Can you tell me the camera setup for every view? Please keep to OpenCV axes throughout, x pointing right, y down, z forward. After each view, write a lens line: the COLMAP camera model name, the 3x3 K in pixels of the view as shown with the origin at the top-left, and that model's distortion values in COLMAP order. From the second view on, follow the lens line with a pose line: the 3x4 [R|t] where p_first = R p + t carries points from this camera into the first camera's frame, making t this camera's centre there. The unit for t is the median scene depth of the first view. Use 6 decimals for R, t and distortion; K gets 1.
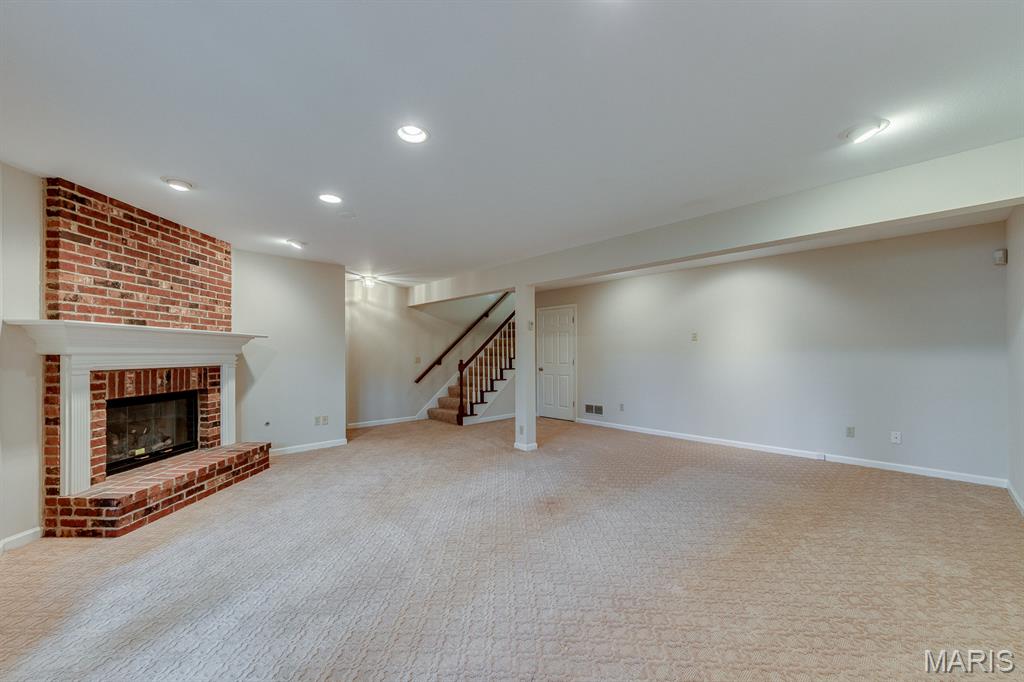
lens RADIAL K [[402.2, 0, 514.3], [0, 402.2, 347.3], [0, 0, 1]] dist [0.010650, 0.000099]
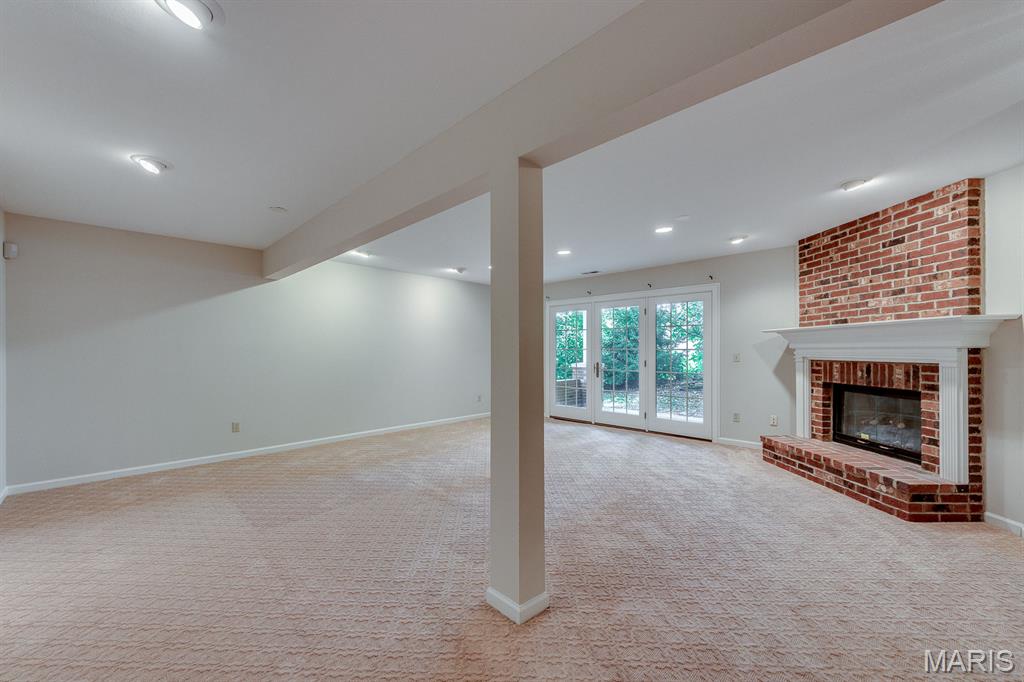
lens RADIAL K [[402.6, 0, 500.2], [0, 402.6, 345.1], [0, 0, 1]] dist [0.009529, -0.000021]
pose [[-0.999965, 0.007386, 0.003973, 0.060601], [0.007268, 0.999554, -0.028972, 0.032063], [-0.004185, -0.028942, -0.999572, 2.020719]]
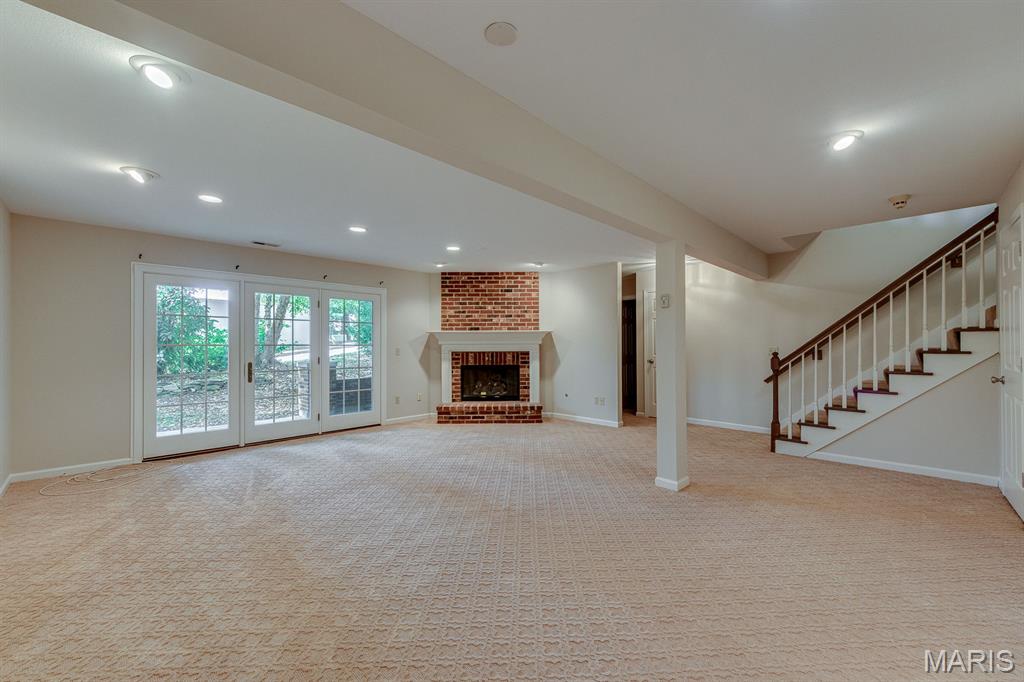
lens RADIAL K [[402.6, 0, 500.2], [0, 402.6, 345.1], [0, 0, 1]] dist [0.009529, -0.000021]
pose [[-0.005137, 0.004209, -0.999978, 0.997719], [0.021083, 0.999769, 0.004100, 0.013950], [0.999765, -0.021061, -0.005225, 1.048766]]
